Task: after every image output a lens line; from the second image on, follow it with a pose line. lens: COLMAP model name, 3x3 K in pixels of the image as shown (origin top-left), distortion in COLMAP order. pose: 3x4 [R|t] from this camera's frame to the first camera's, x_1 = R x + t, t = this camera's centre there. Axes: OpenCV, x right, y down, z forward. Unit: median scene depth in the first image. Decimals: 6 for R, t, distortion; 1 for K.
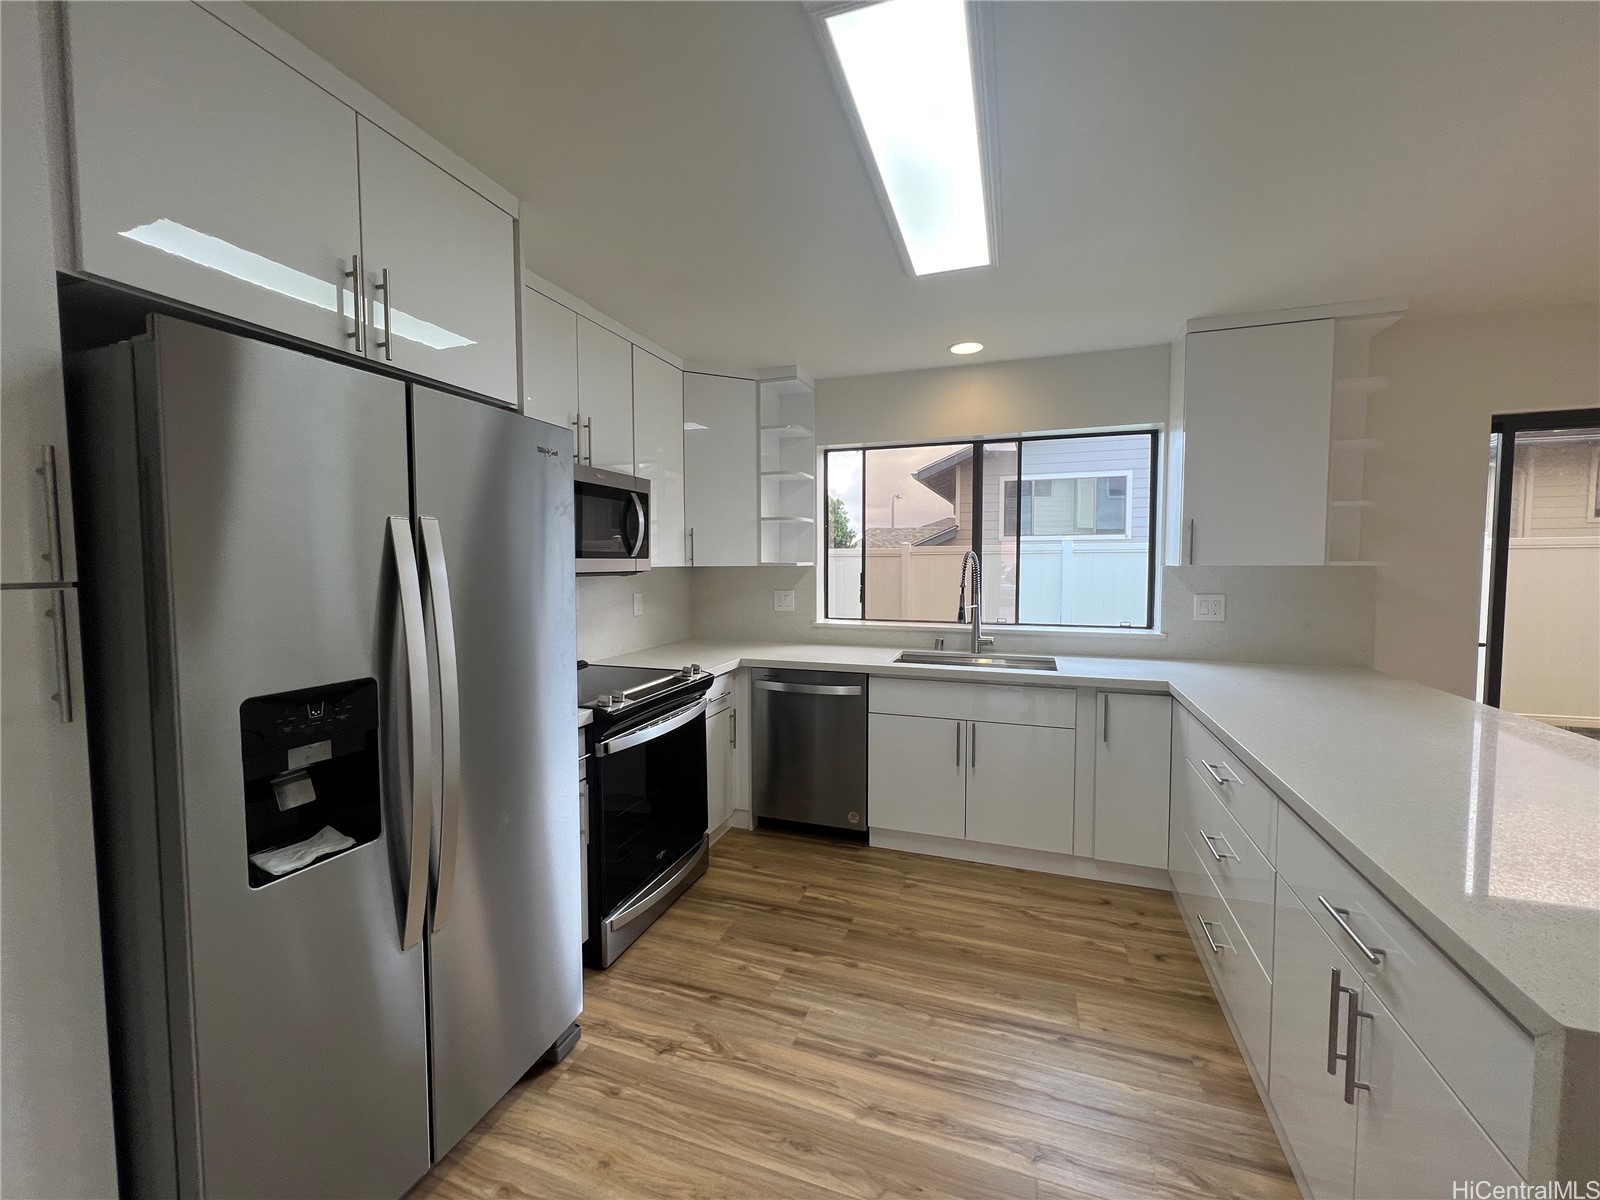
lens RADIAL K [[643.0, 0, 793.1], [0, 643.0, 597.2], [0, 0, 1]] dist [-0.001503, 0.000430]
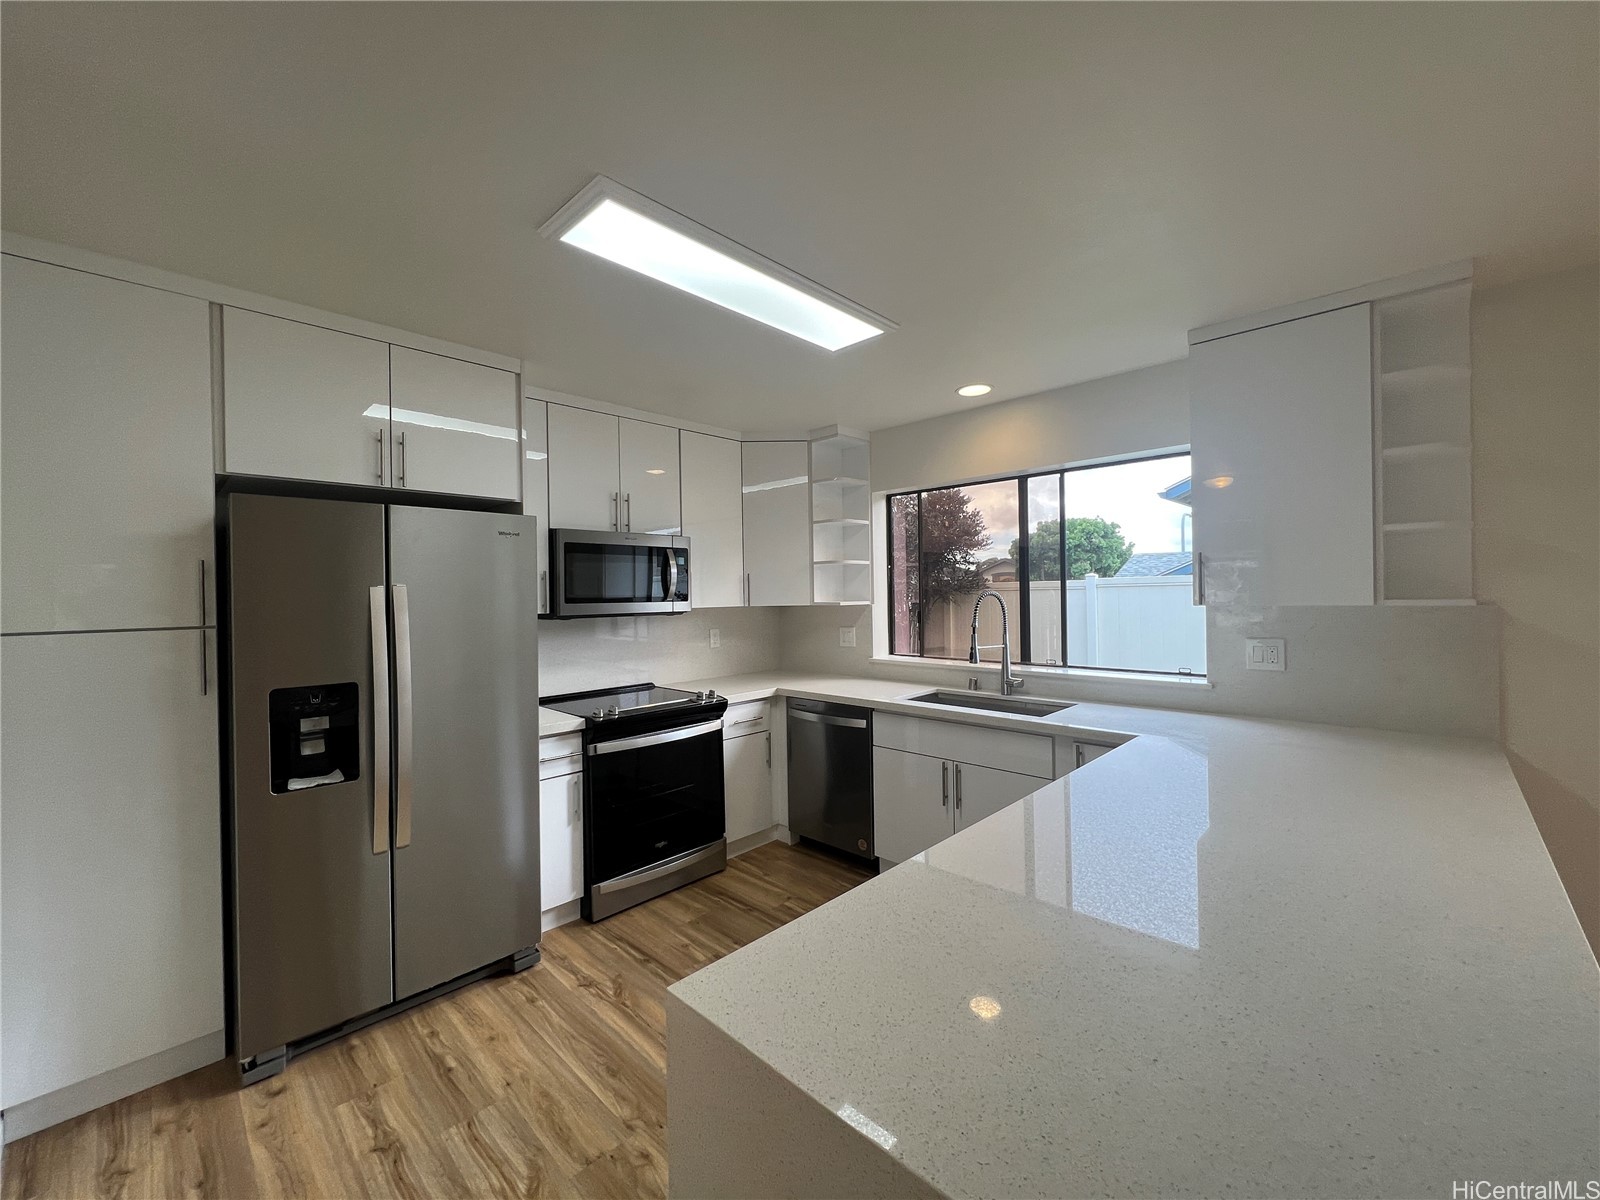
lens RADIAL K [[643.0, 0, 793.1], [0, 643.0, 597.2], [0, 0, 1]] dist [-0.001503, 0.000430]
pose [[0.907463, -0.009666, -0.420020, 0.508324], [-0.010863, 0.998861, -0.046457, -0.014559], [0.419991, 0.046721, 0.906325, -0.024440]]
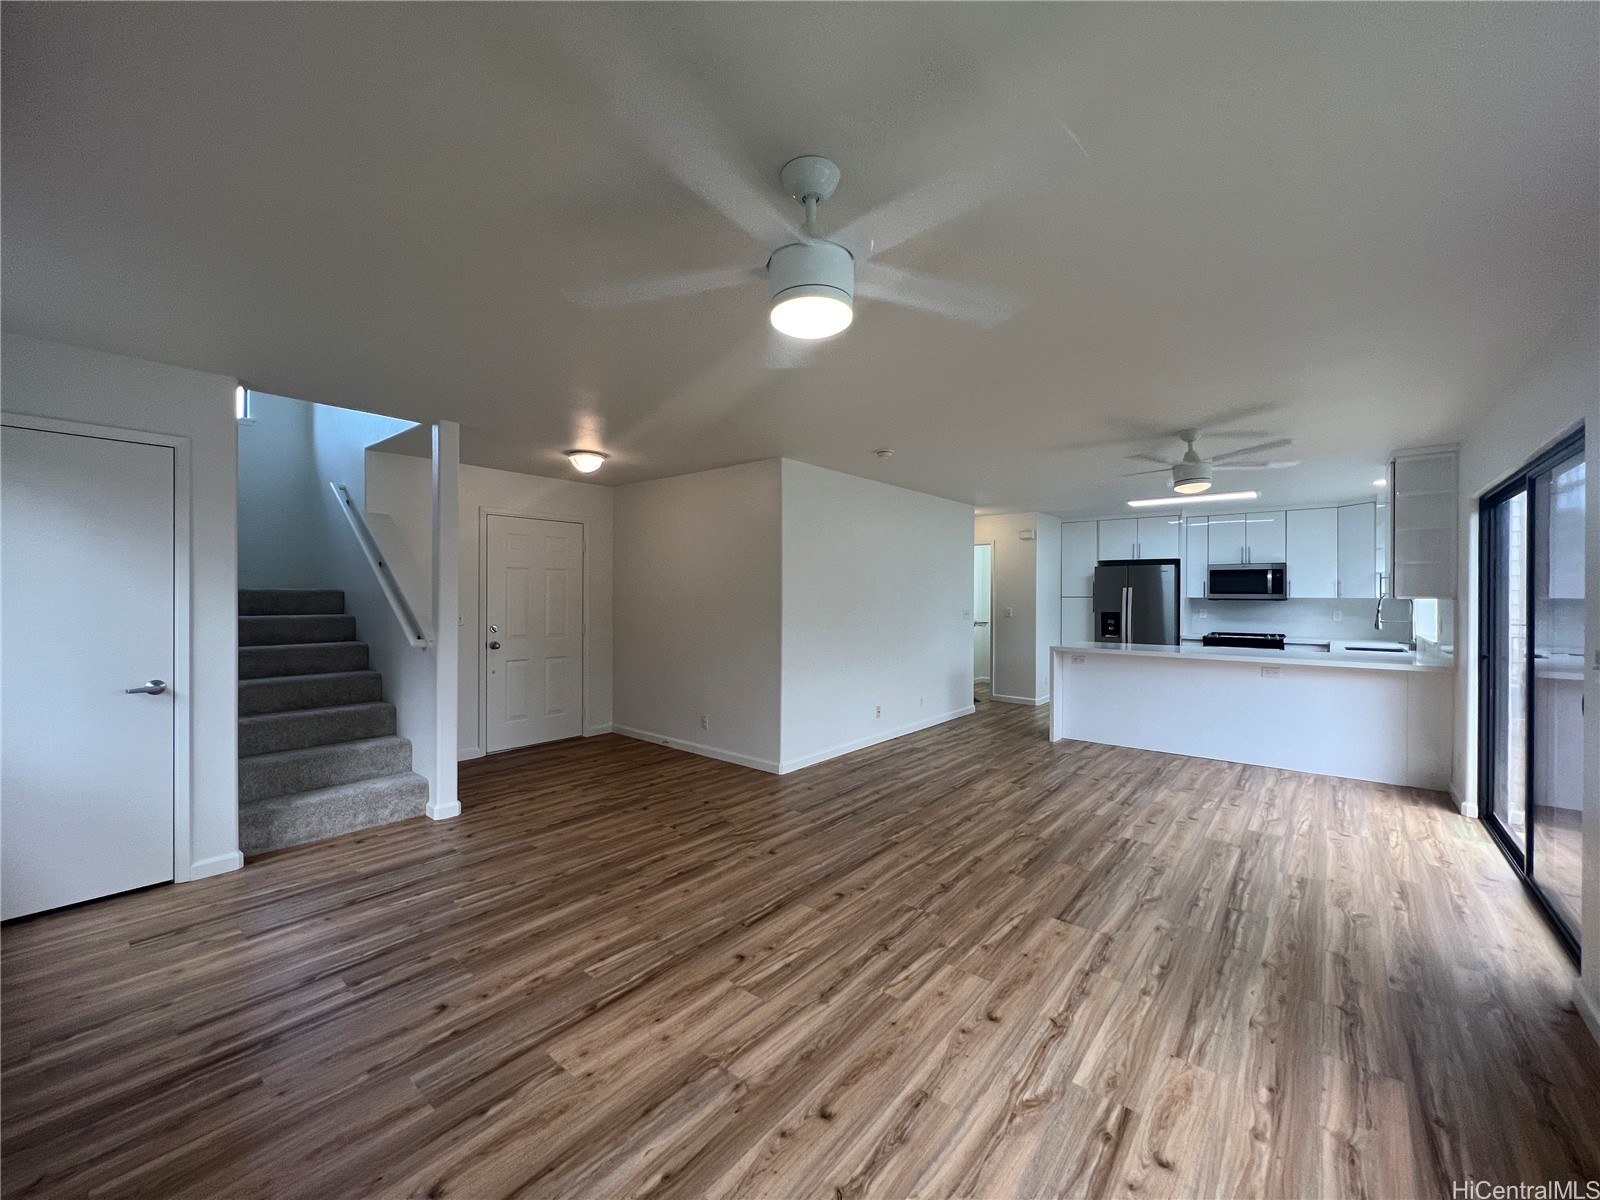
lens RADIAL K [[639.4, 0, 793.5], [0, 639.4, 597.3], [0, 0, 1]] dist [-0.000172, -0.000146]
pose [[-0.348418, 0.006572, -0.937316, 3.080370], [-0.054091, 0.998168, 0.027105, -0.011837], [0.935777, 0.060144, -0.347424, 0.065538]]
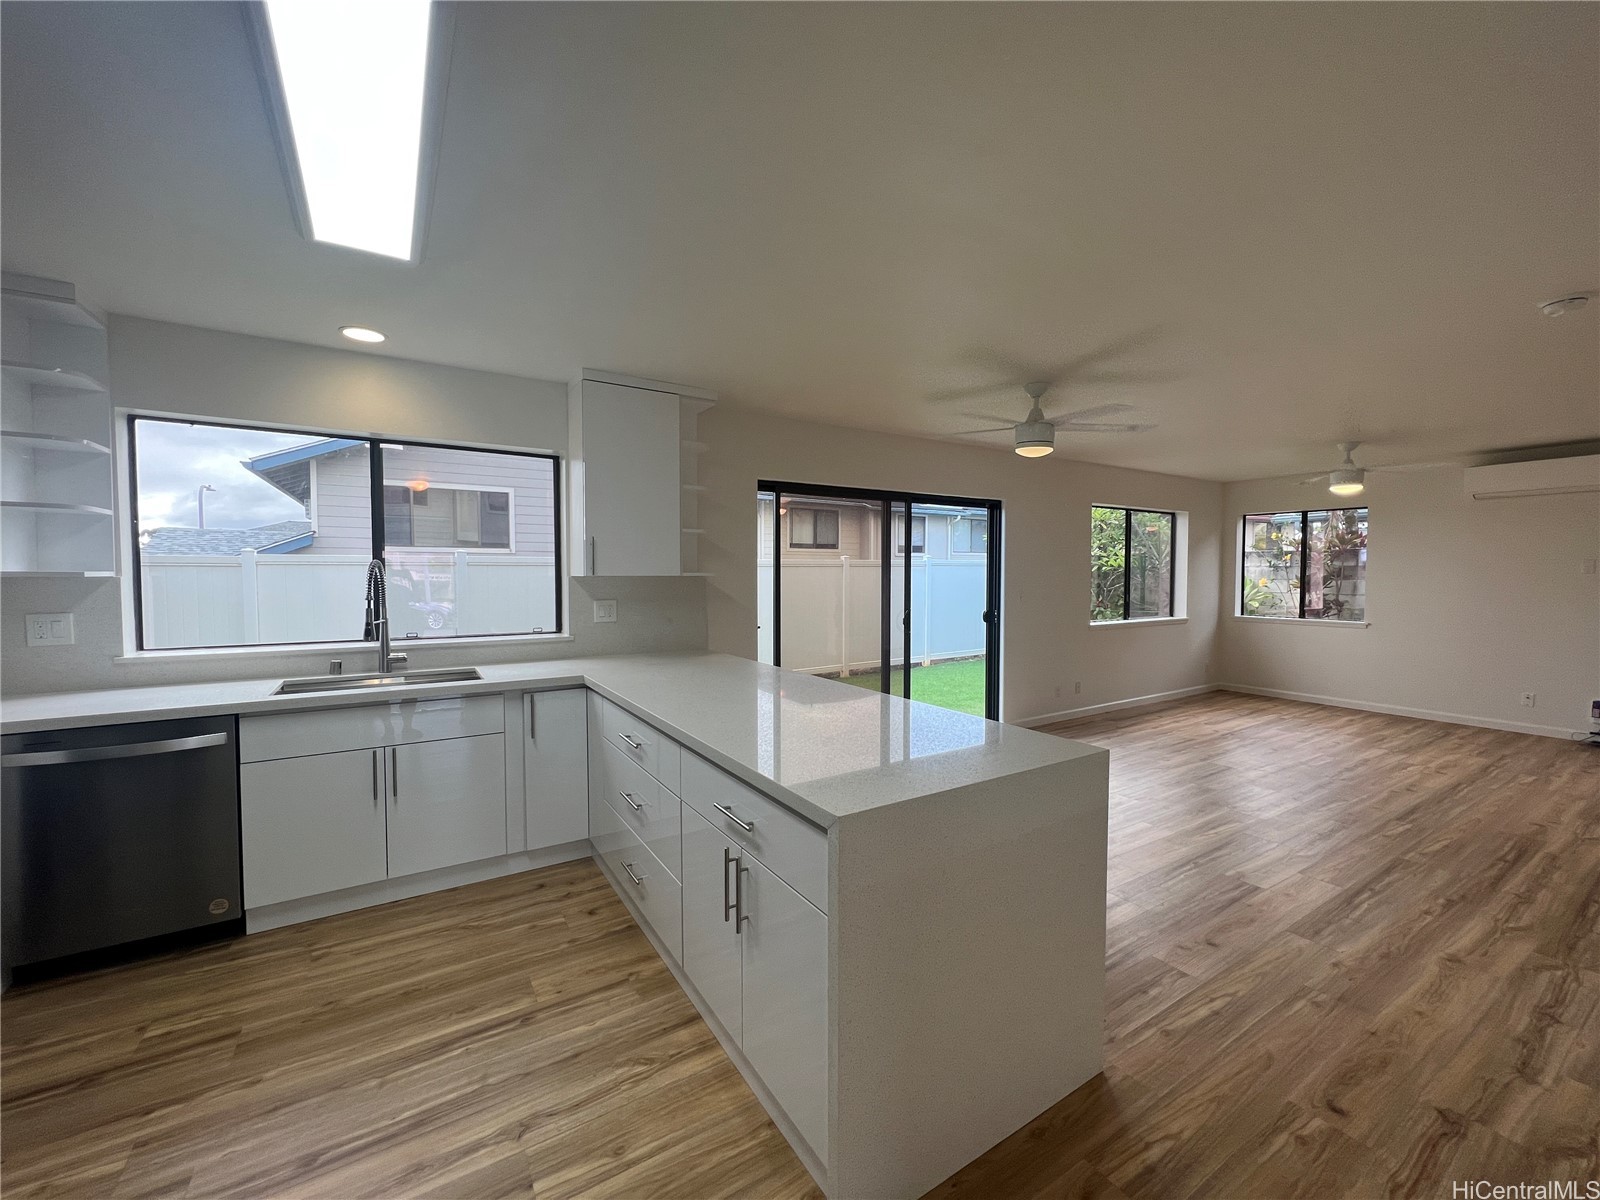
lens RADIAL K [[639.4, 0, 793.5], [0, 639.4, 597.3], [0, 0, 1]] dist [-0.000172, -0.000146]
pose [[0.618534, -0.025105, 0.785357, -0.082090], [0.041424, 0.999141, -0.000686, 0.006548], [-0.784665, 0.032957, 0.619043, -0.017115]]
